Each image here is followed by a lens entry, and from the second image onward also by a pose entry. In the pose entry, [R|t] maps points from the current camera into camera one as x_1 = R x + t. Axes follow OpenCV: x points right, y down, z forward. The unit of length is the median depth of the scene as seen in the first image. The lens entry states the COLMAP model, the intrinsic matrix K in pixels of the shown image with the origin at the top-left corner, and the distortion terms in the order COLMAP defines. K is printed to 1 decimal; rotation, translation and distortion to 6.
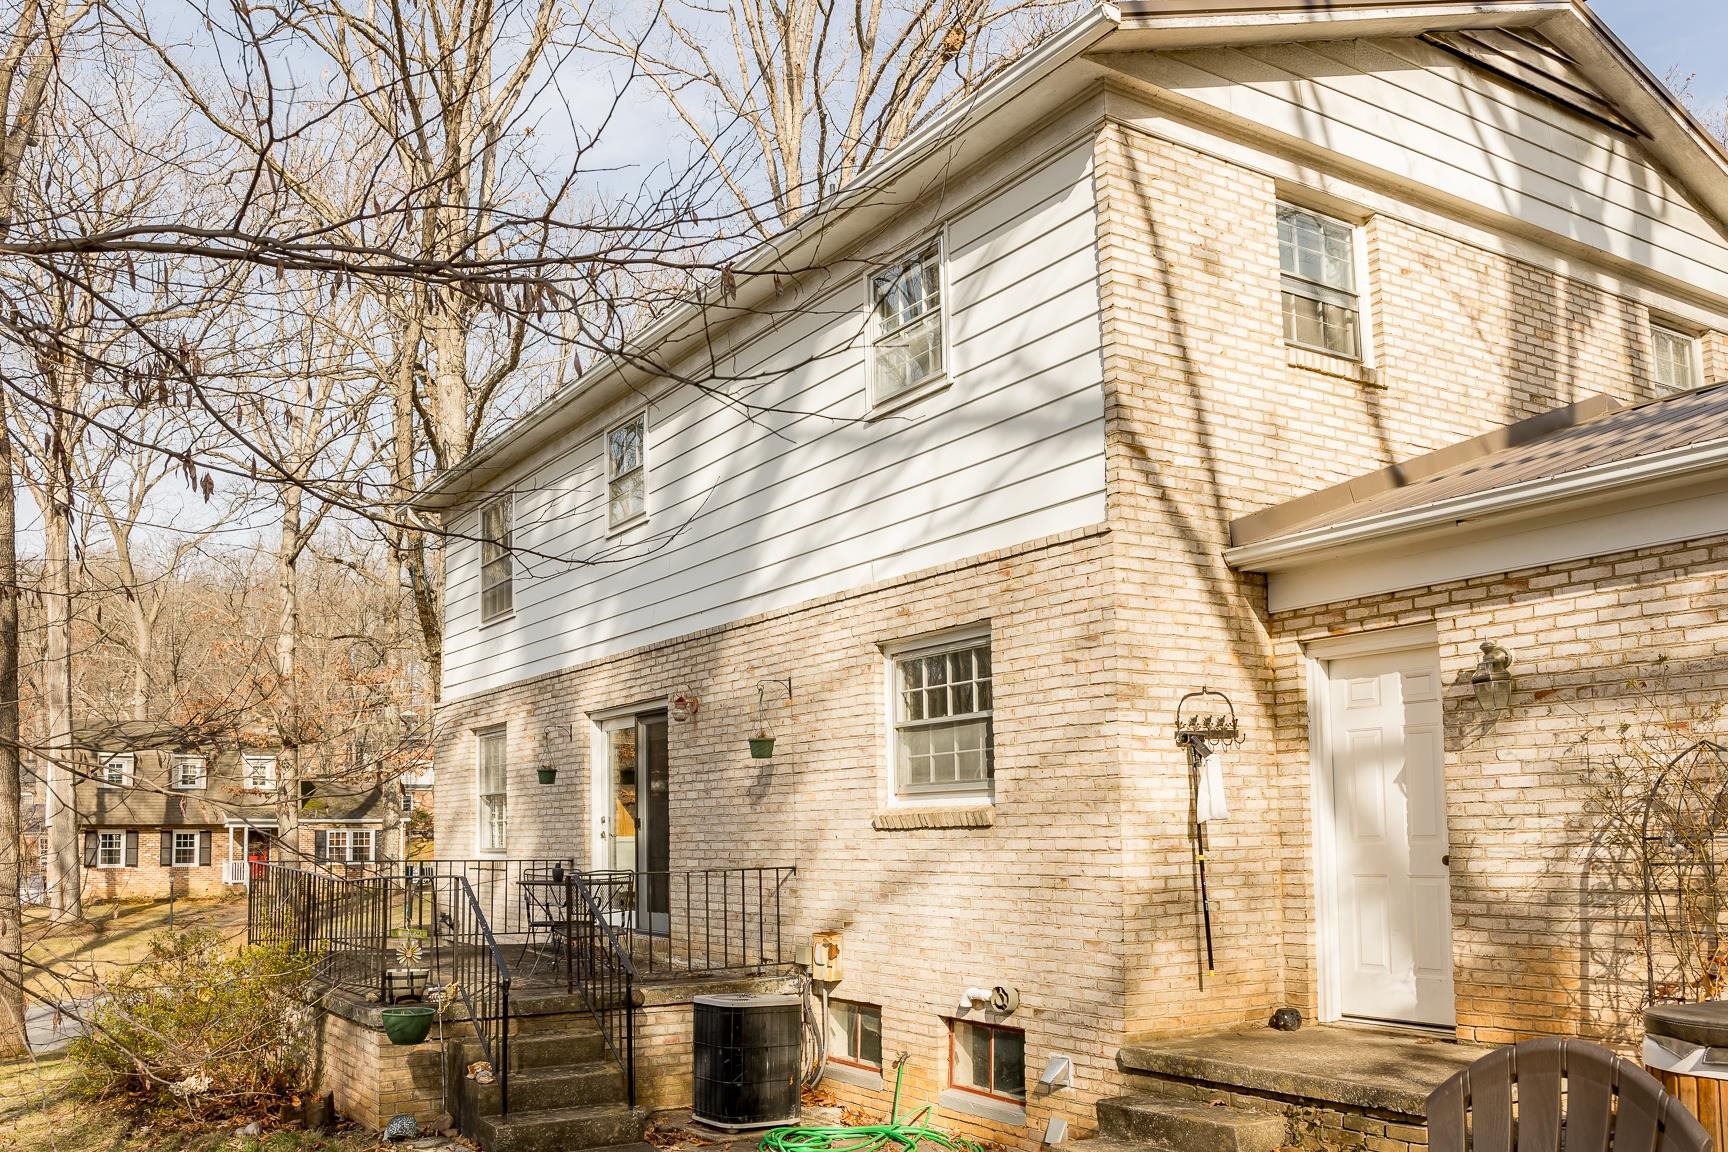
lens RADIAL K [[1414.2, 0, 835.0], [0, 1414.2, 706.8], [0, 0, 1]] dist [-0.054580, 0.032209]
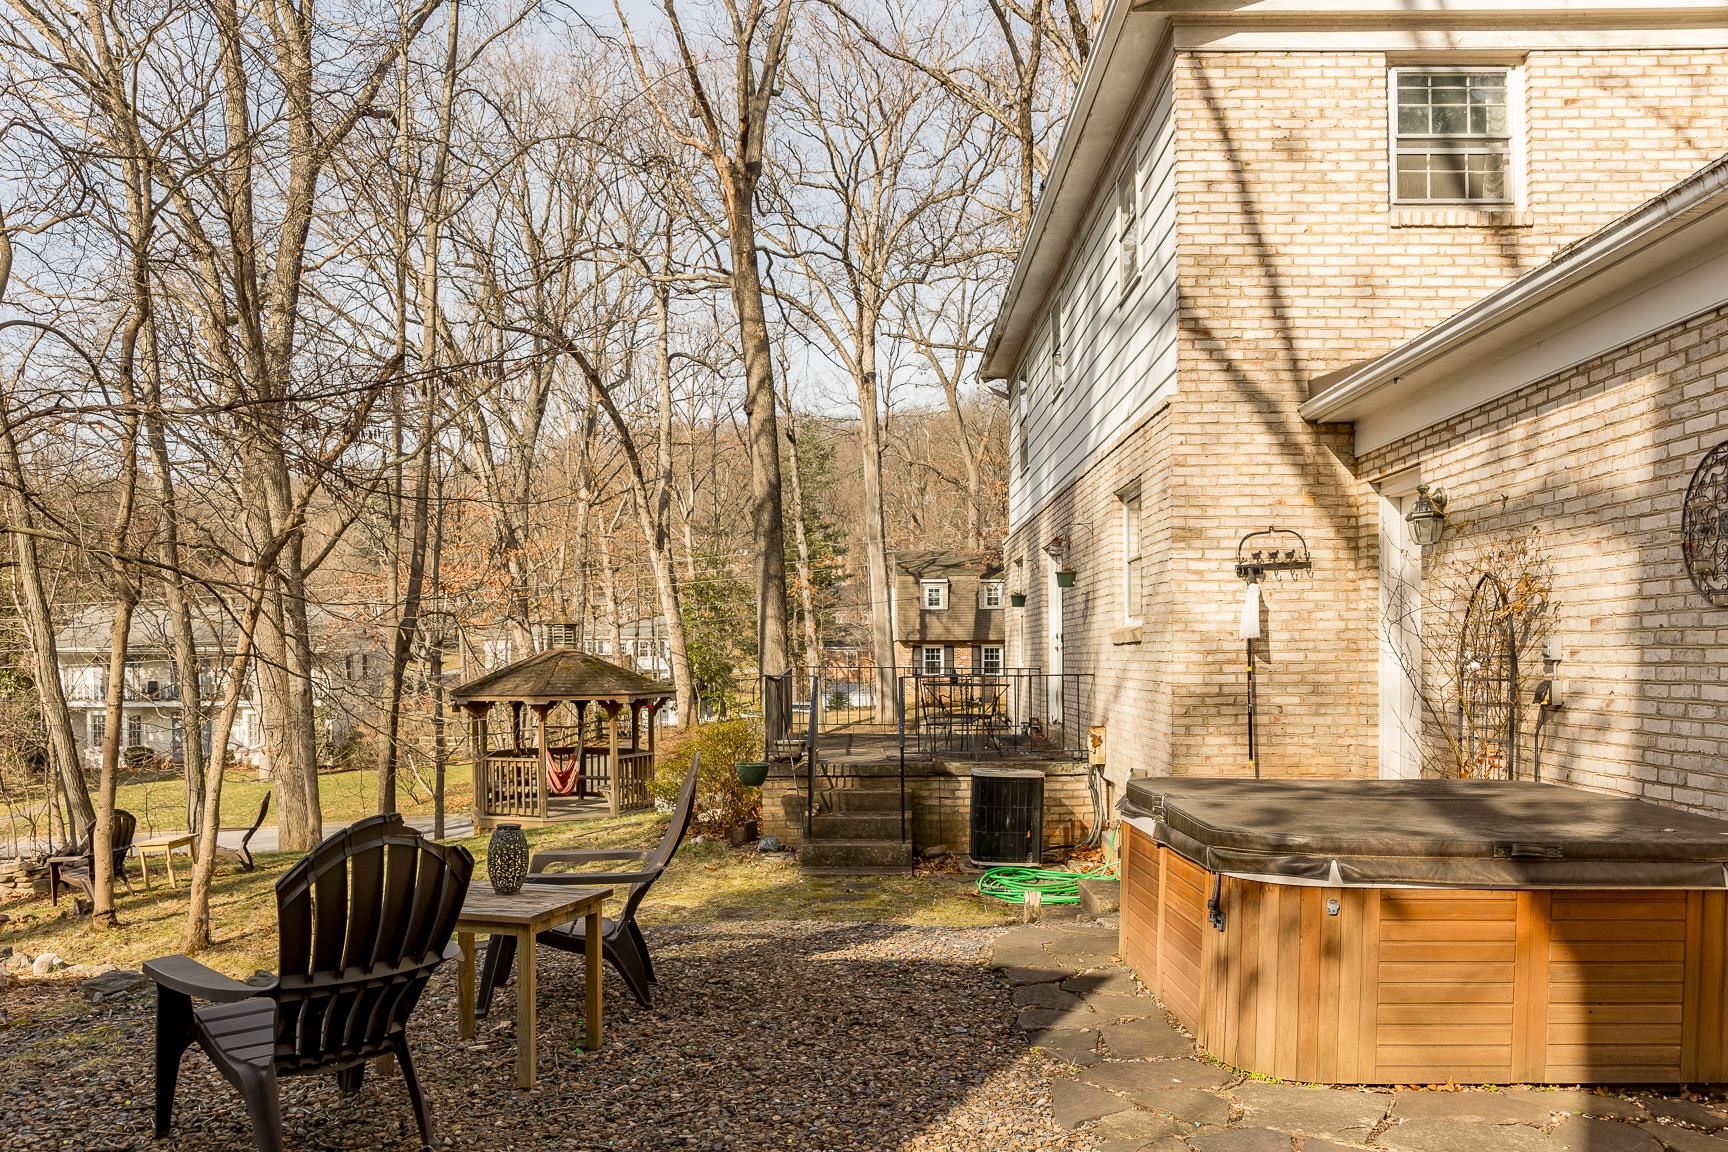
lens RADIAL K [[1414.2, 0, 893.9], [0, 1414.2, 674.6], [0, 0, 1]] dist [-0.054580, 0.032209]
pose [[0.846456, 0.016063, -0.532217, 0.617486], [0.041196, 0.994573, 0.095537, -0.016095], [0.530863, -0.102794, 0.841200, -0.177408]]
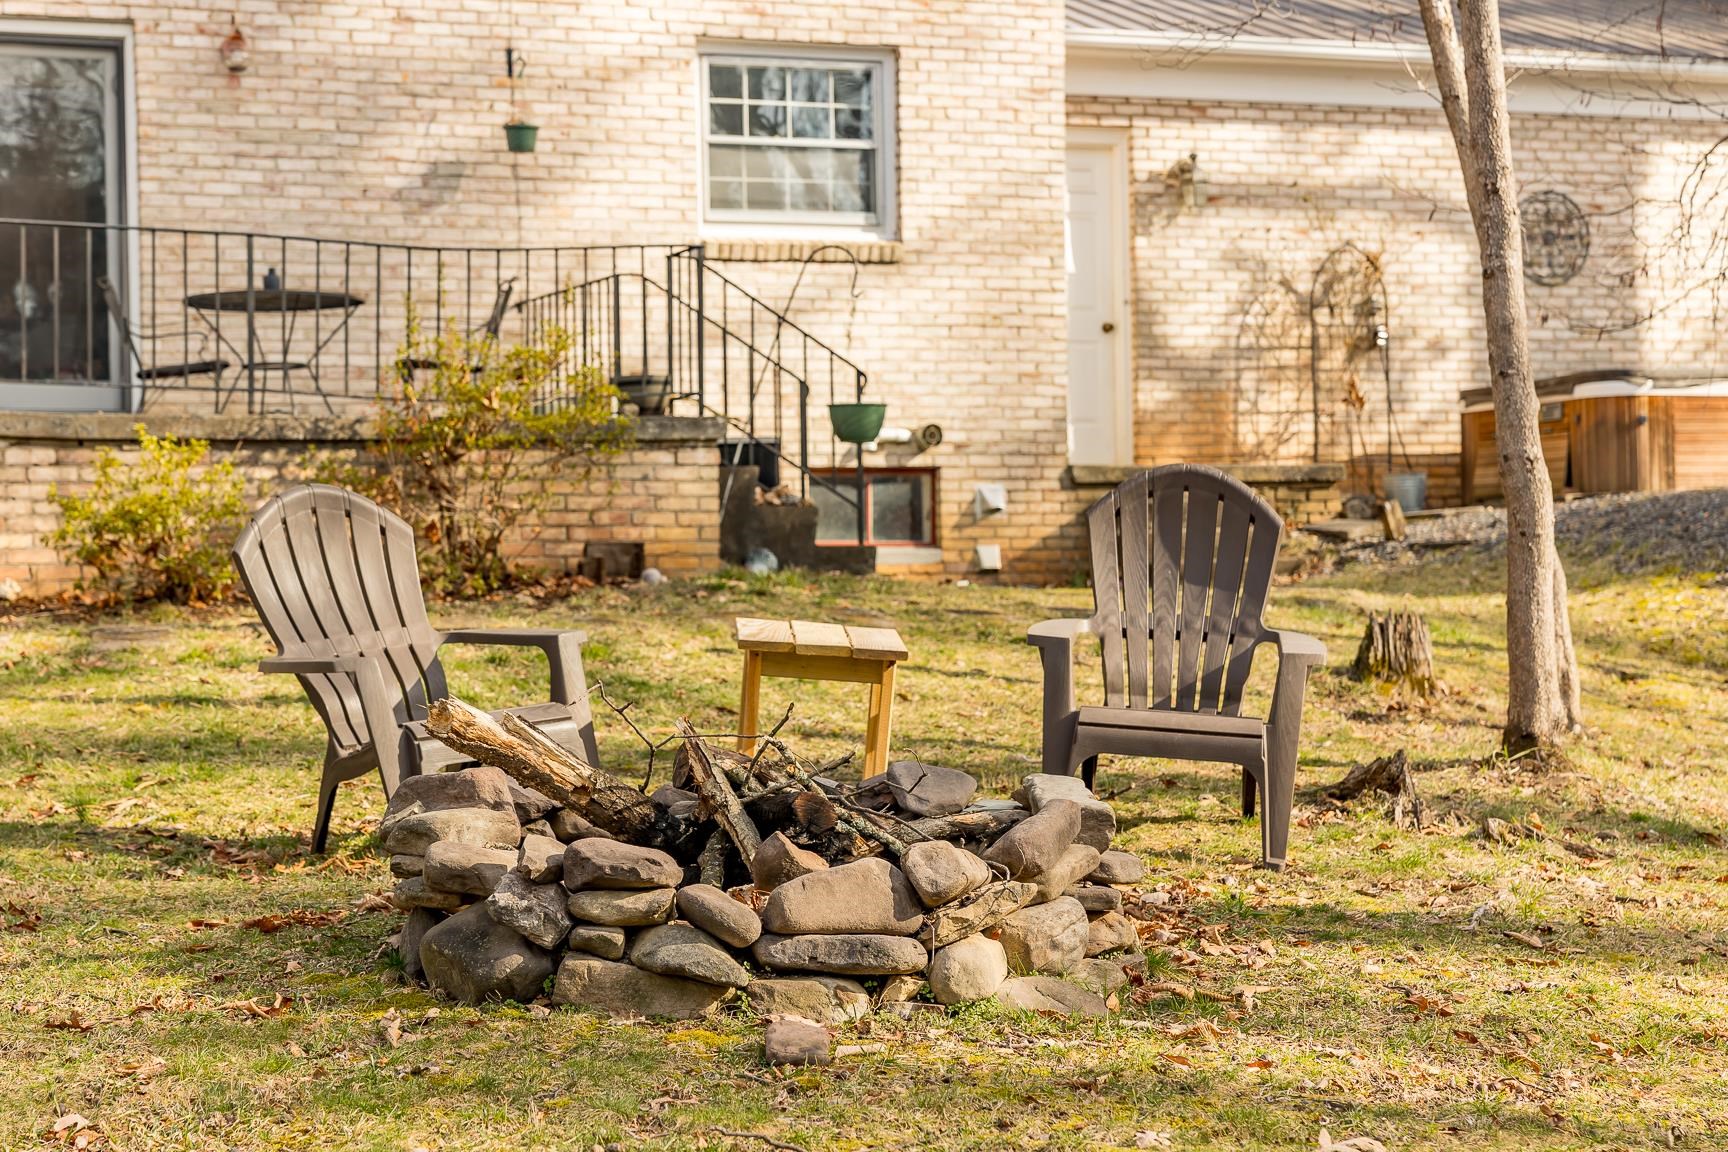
lens RADIAL K [[3410.1, 0, 846.8], [0, 3410.1, 577.2], [0, 0, 1]] dist [0.111285, 0.000000]
pose [[0.180203, 0.019121, 0.983444, -2.290221], [-0.072891, 0.997322, -0.006035, 0.330150], [-0.980925, -0.070596, 0.181114, 0.623675]]
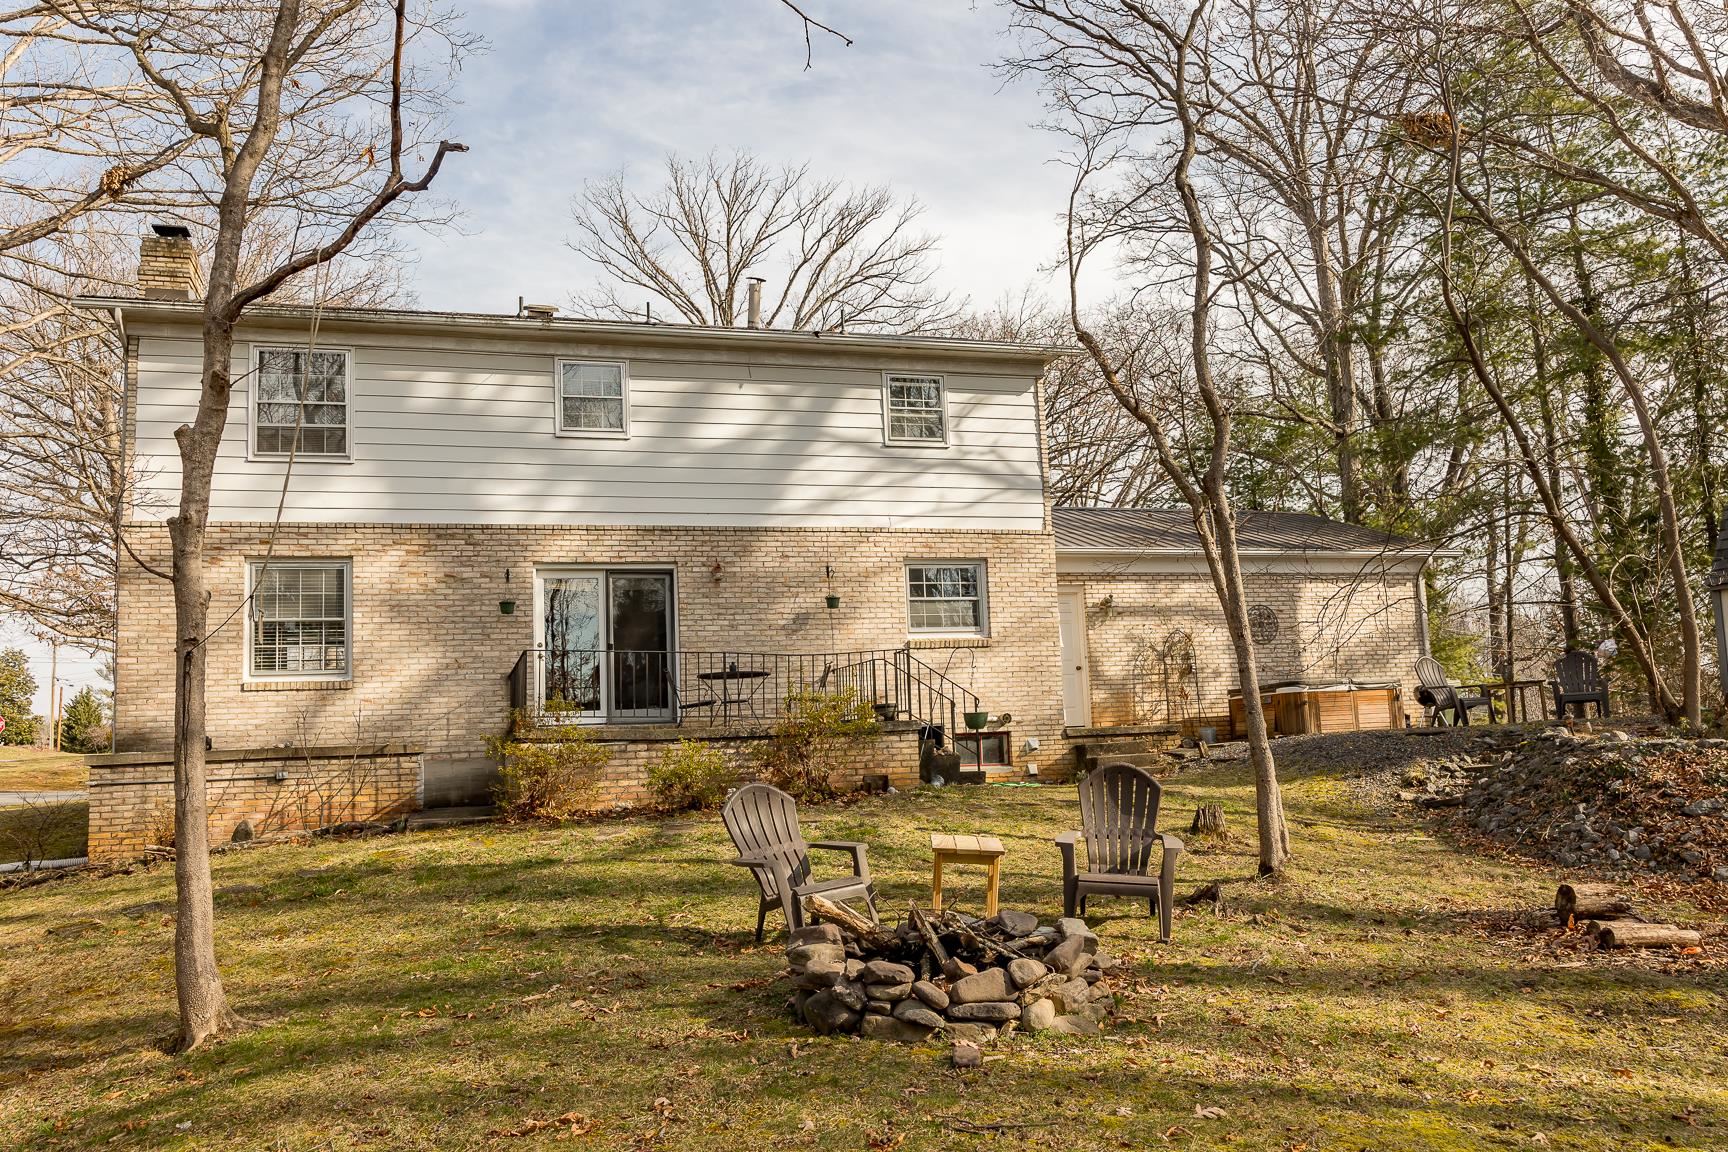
lens RADIAL K [[1414.2, 0, 866.0], [0, 1414.2, 570.3], [0, 0, 1]] dist [-0.054580, 0.032209]
pose [[0.251271, 0.134300, 0.958554, -2.286697], [-0.048257, 0.990834, -0.126173, 0.274677], [-0.966713, -0.014553, 0.255449, 0.632974]]
